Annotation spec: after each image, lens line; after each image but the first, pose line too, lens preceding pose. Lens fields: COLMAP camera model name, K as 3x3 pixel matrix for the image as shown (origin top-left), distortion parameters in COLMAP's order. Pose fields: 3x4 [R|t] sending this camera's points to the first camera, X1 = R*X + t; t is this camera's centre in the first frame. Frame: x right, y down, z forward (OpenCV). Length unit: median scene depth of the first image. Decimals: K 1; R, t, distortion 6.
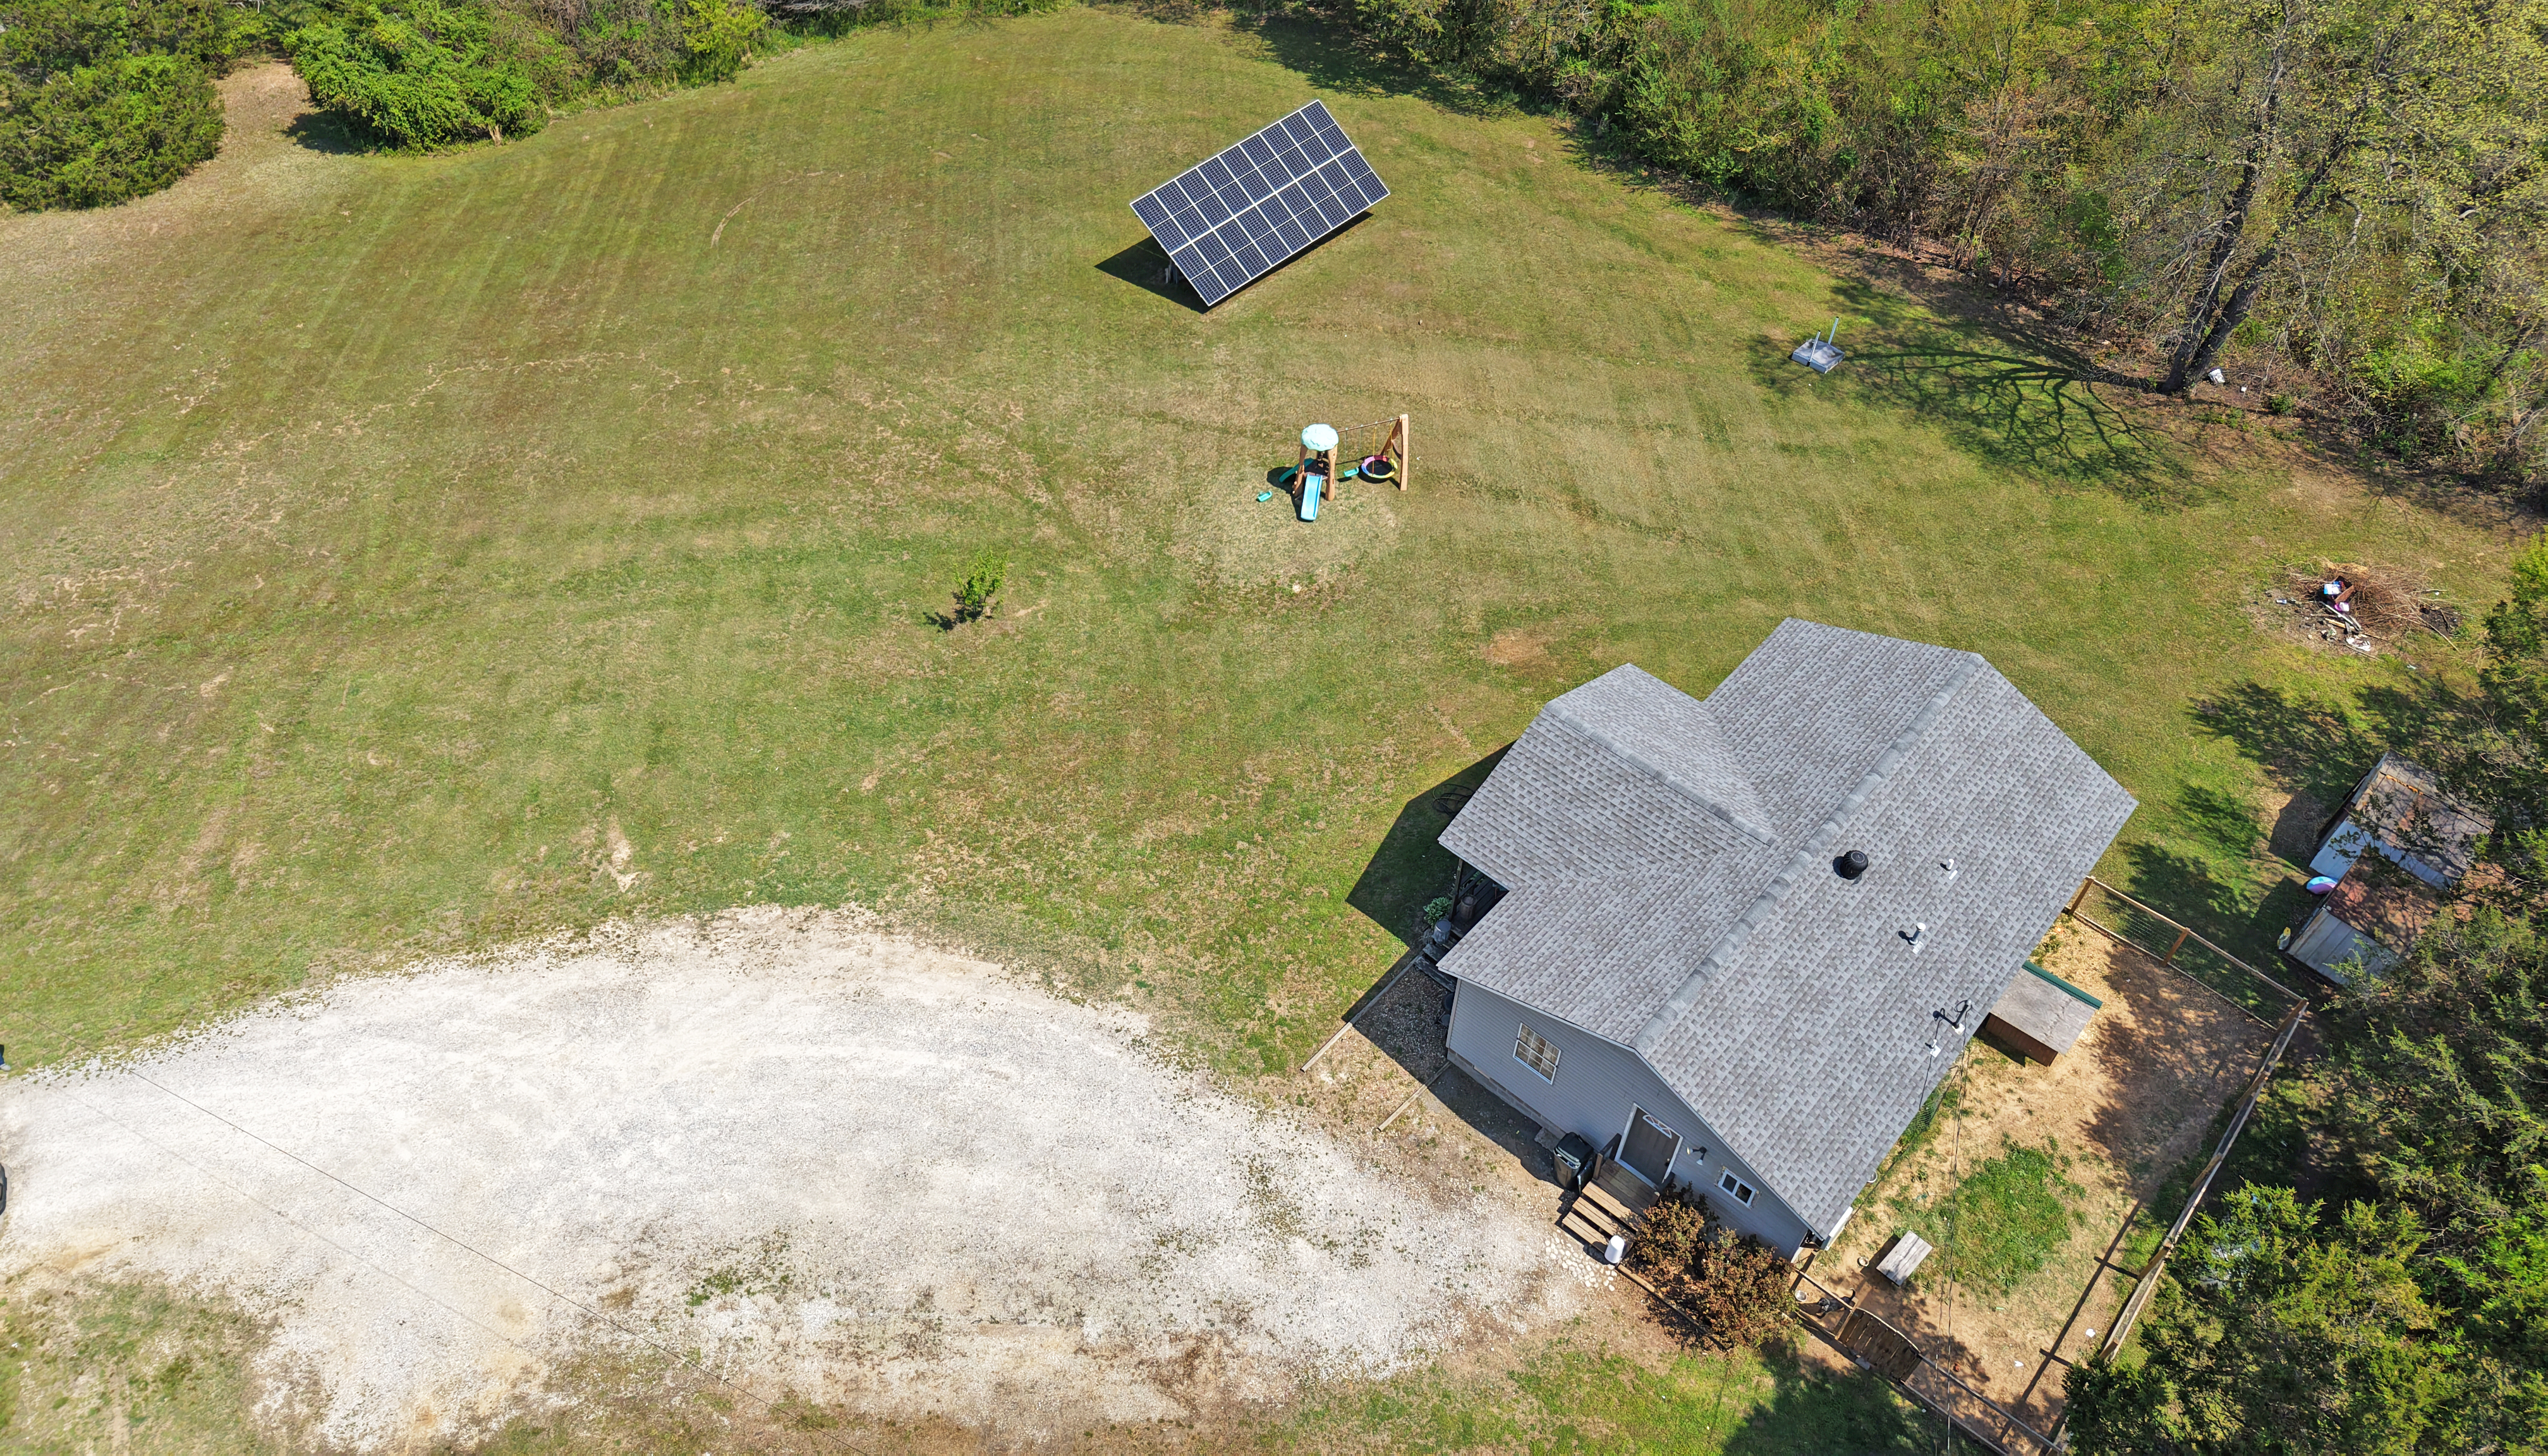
lens RADIAL K [[1717.6, 0, 1251.6], [0, 1717.6, 734.1], [0, 0, 1]] dist [0.025706, -0.031624]
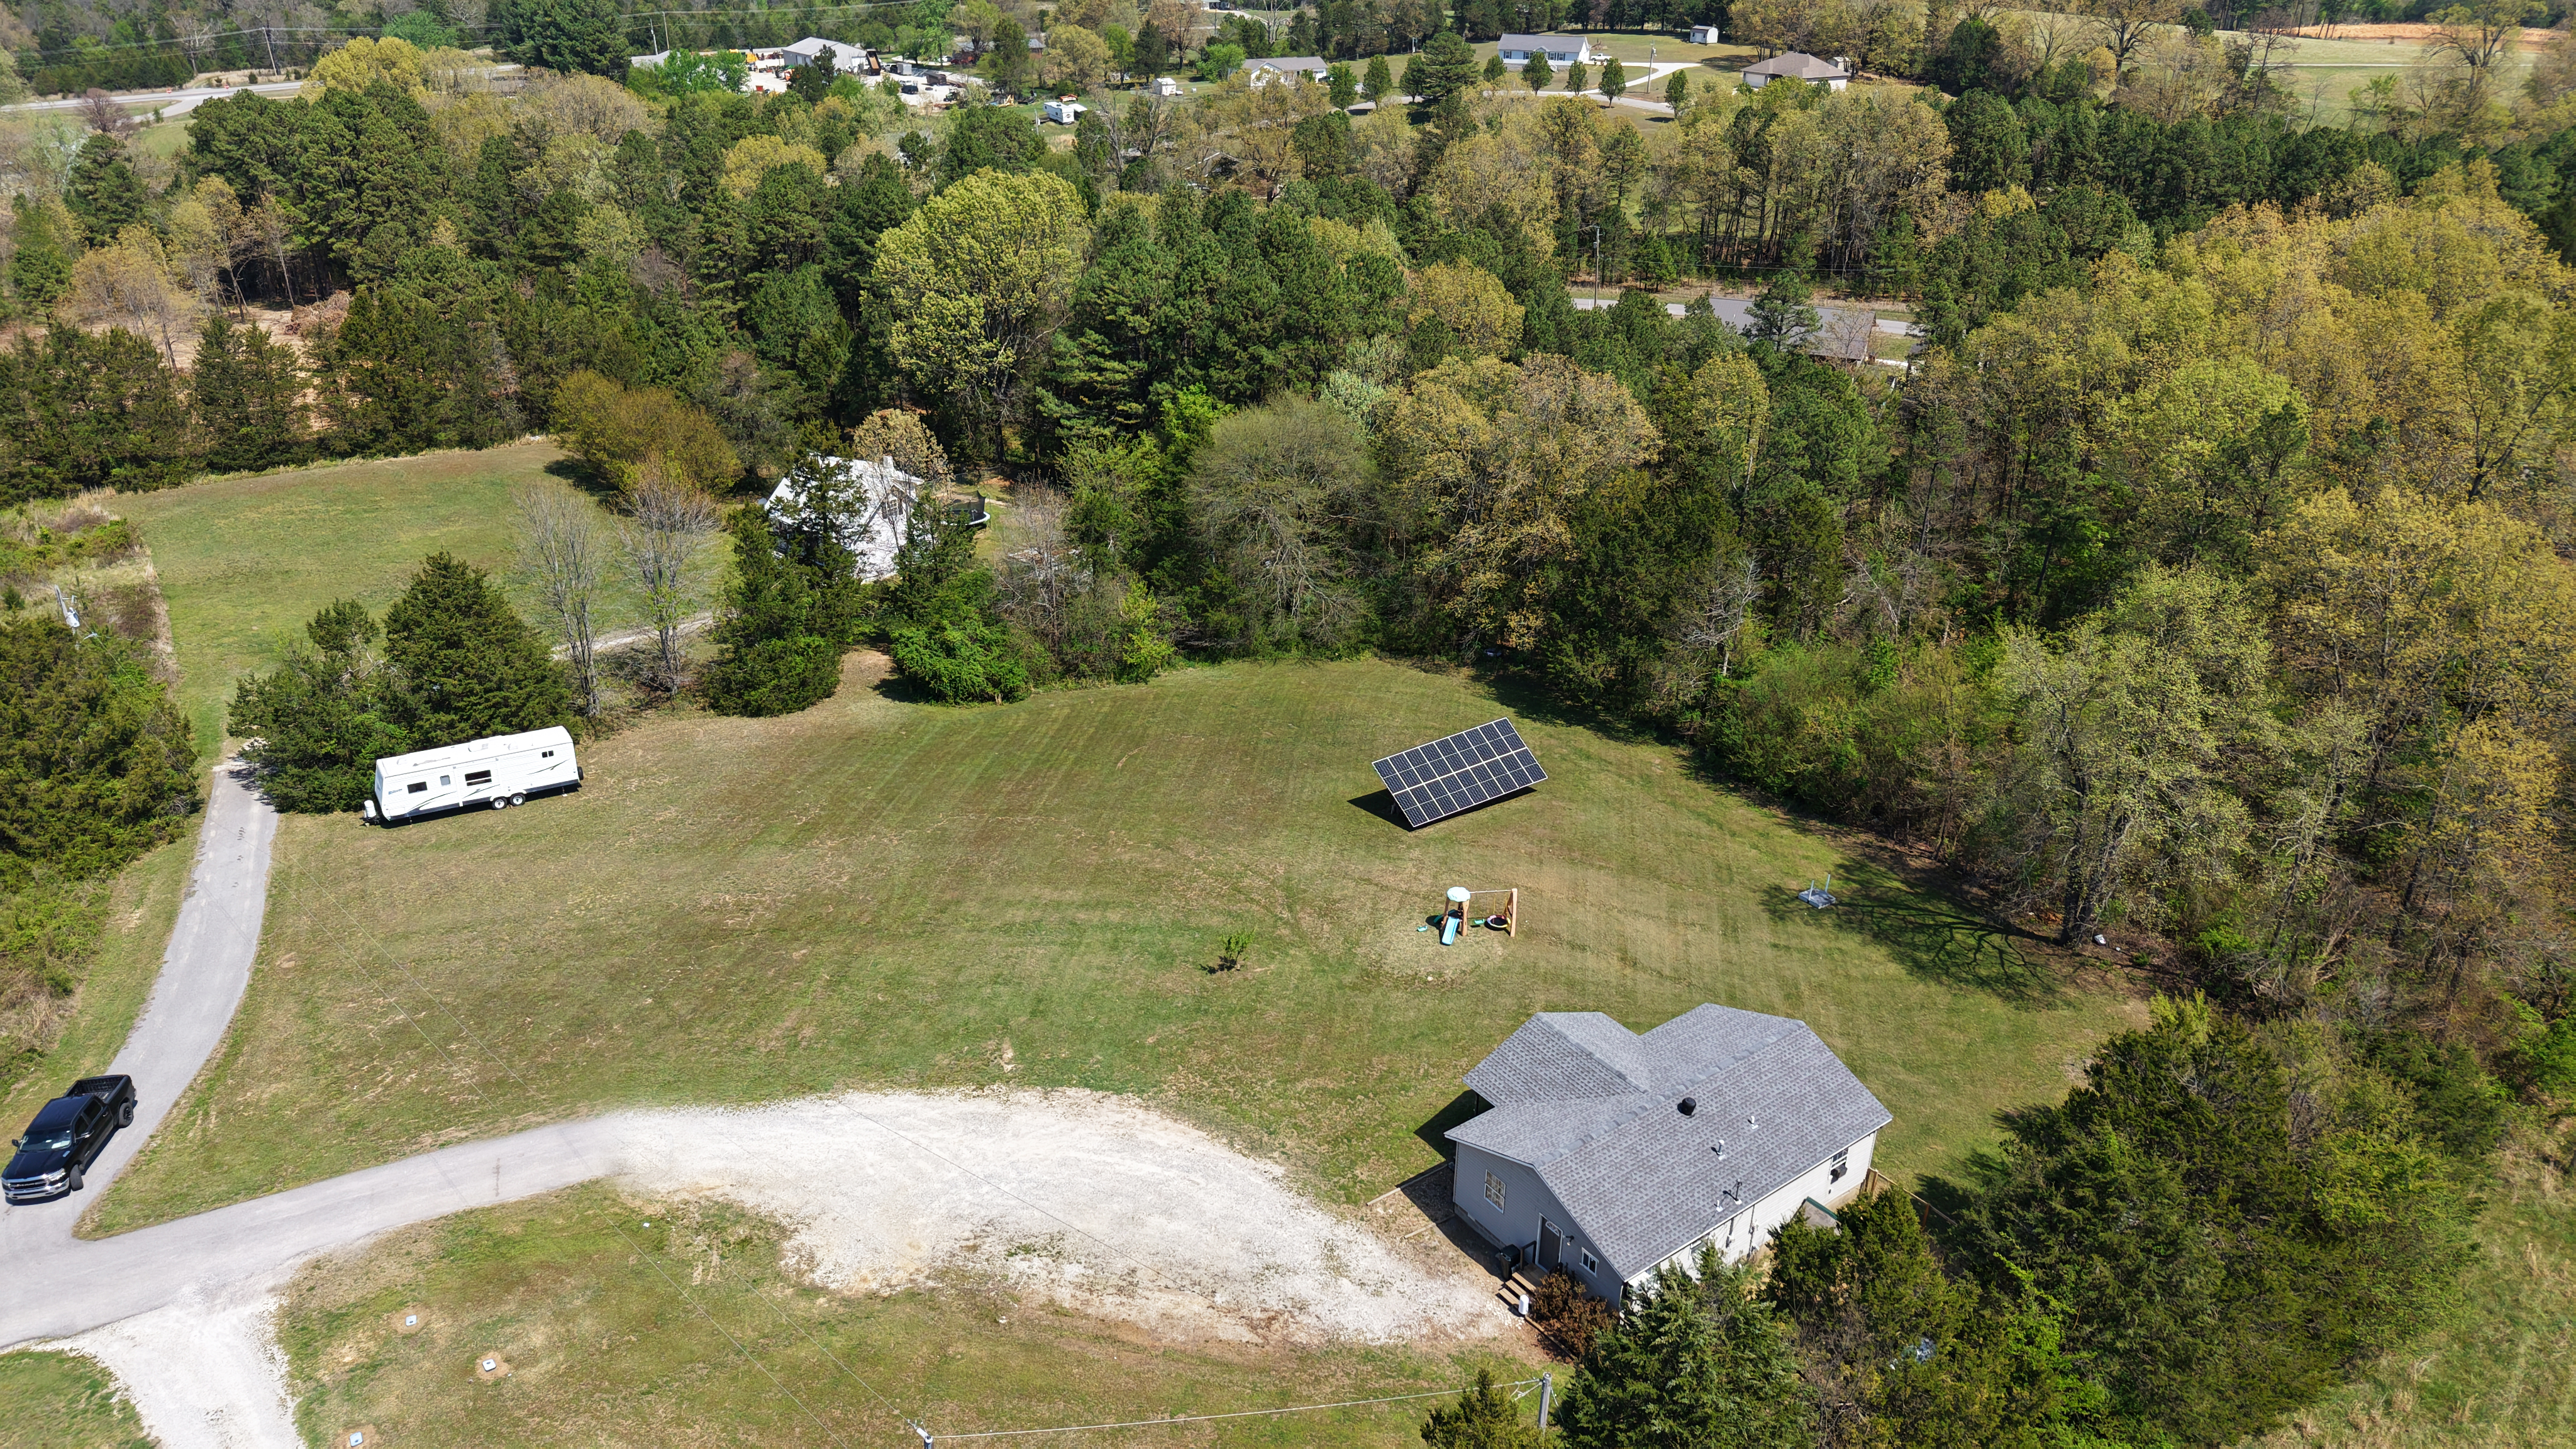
lens RADIAL K [[1699.2, 0, 1309.3], [0, 1699.2, 710.9], [0, 0, 1]] dist [0.024755, -0.025361]
pose [[0.980917, 0.082453, -0.176079, 0.183698], [-0.143476, 0.918148, -0.369349, 0.302119], [0.131212, 0.387564, 0.912457, -0.588373]]
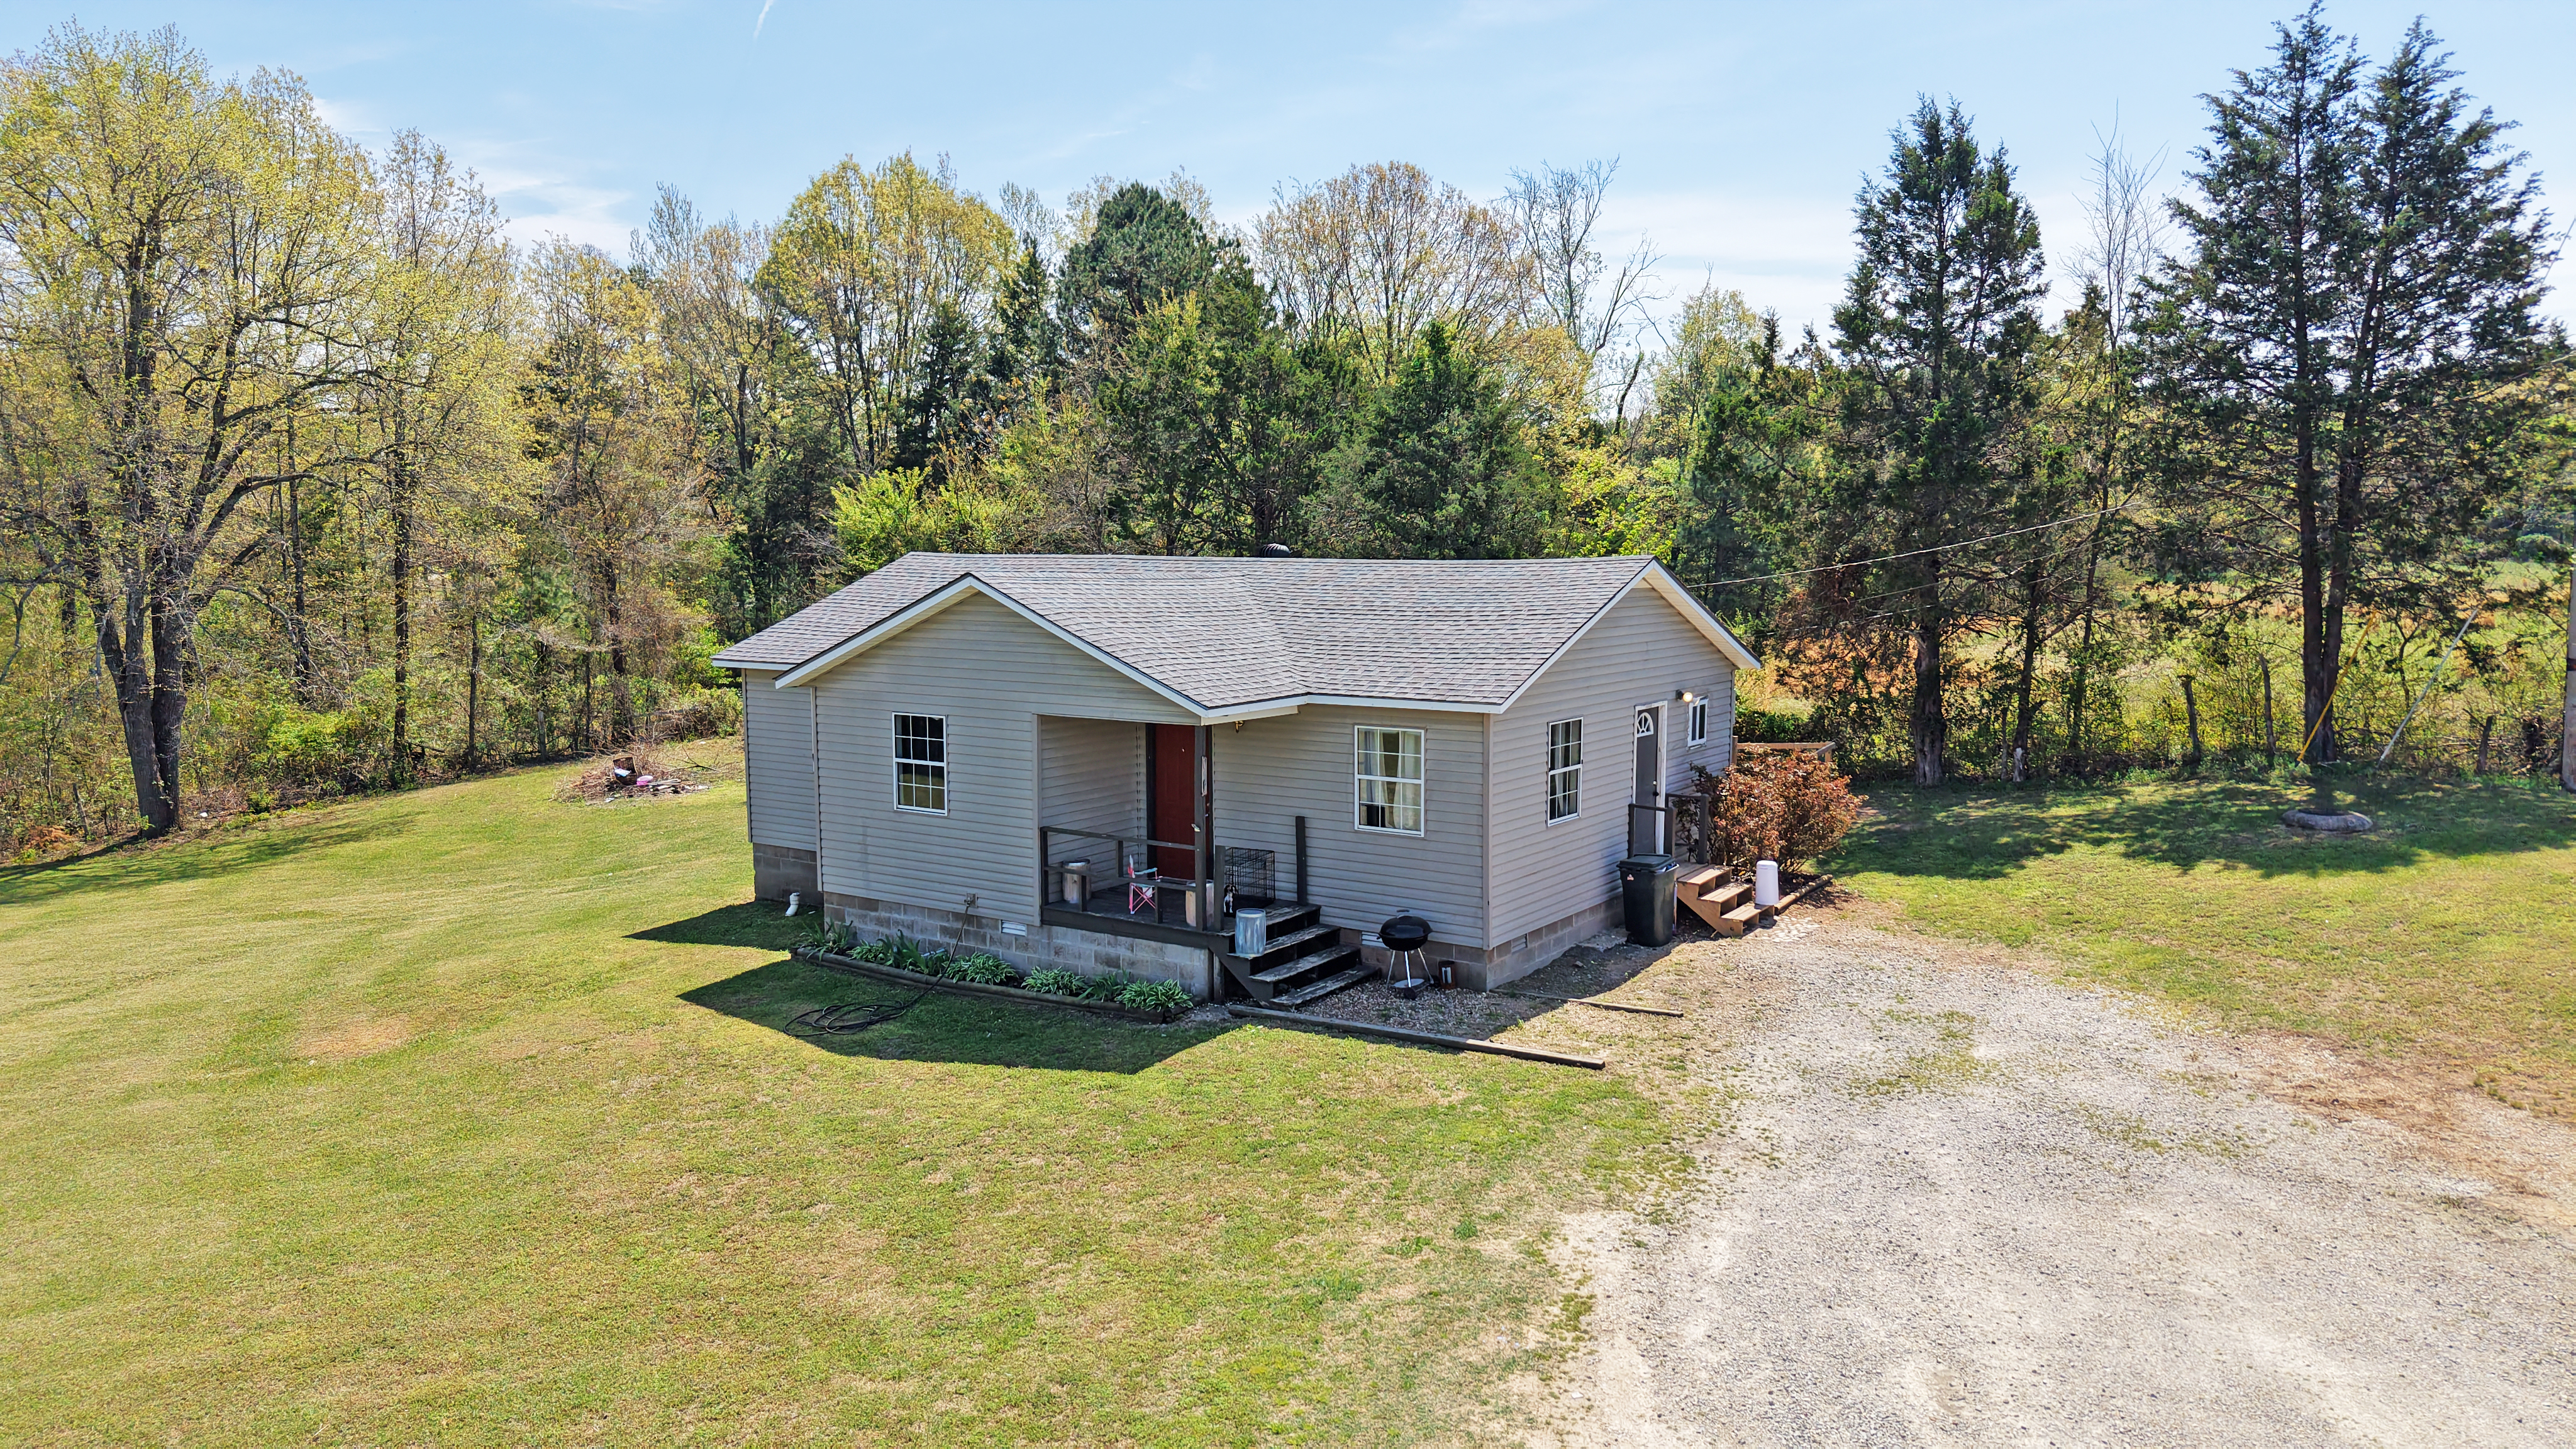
lens RADIAL K [[1699.2, 0, 1287.3], [0, 1699.2, 727.9], [0, 0, 1]] dist [0.024755, -0.025361]
pose [[-0.124078, -0.128499, 0.983917, -0.321936], [0.734110, 0.655244, 0.178151, -0.007762], [-0.667598, 0.744408, 0.013031, 0.785255]]
